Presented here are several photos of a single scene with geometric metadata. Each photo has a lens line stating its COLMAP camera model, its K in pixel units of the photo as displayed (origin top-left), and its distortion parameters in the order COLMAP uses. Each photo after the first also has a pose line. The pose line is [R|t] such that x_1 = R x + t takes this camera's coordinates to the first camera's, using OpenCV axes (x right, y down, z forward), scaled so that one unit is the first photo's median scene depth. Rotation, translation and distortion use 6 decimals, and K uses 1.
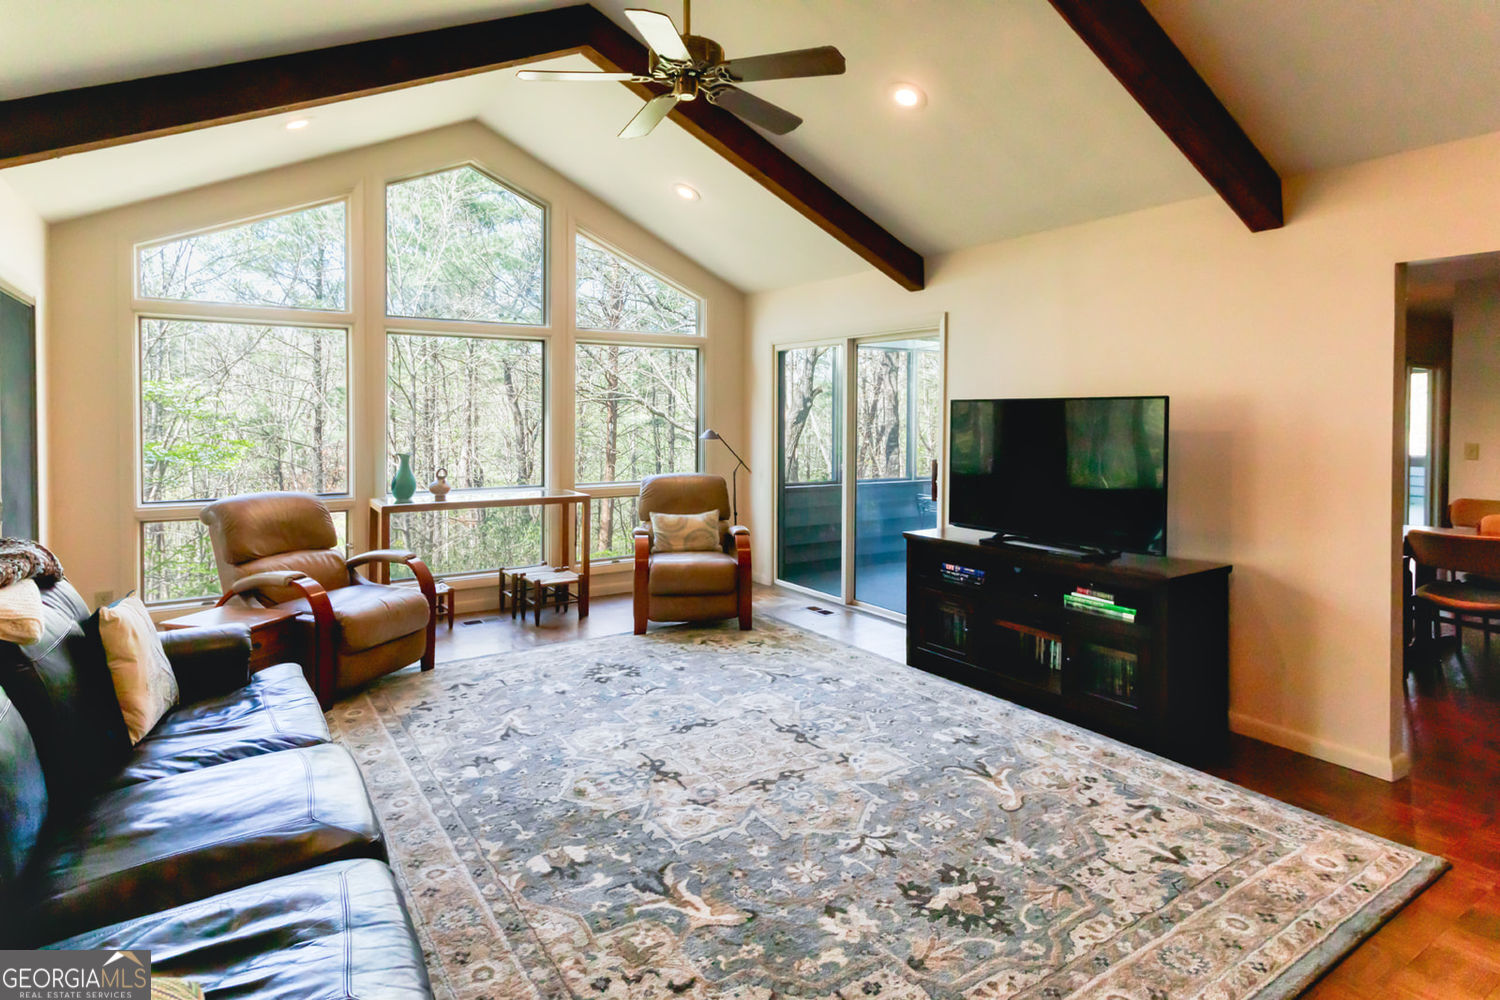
lens RADIAL K [[800.7, 0, 746.8], [0, 800.7, 444.5], [0, 0, 1]] dist [-0.000829, 0.001810]
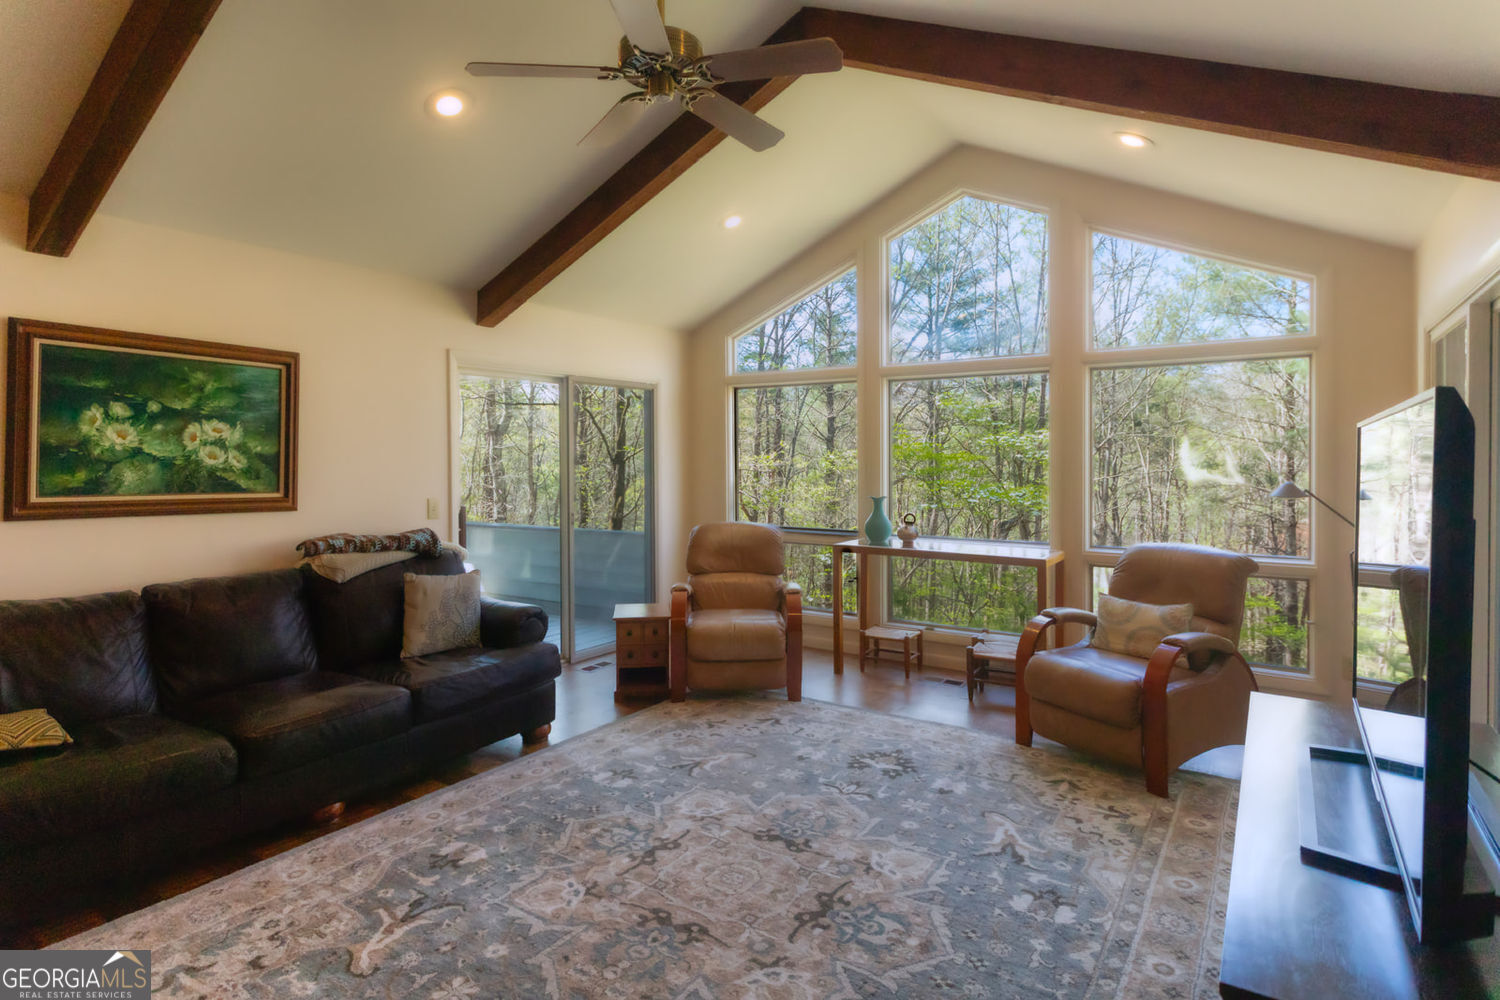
lens RADIAL K [[800.7, 0, 746.8], [0, 800.7, 444.5], [0, 0, 1]] dist [-0.000829, 0.001810]
pose [[0.396876, -0.020196, -0.917650, 0.692791], [-0.038392, 0.998518, -0.038580, -0.015576], [0.917069, 0.050542, 0.395512, 0.648288]]
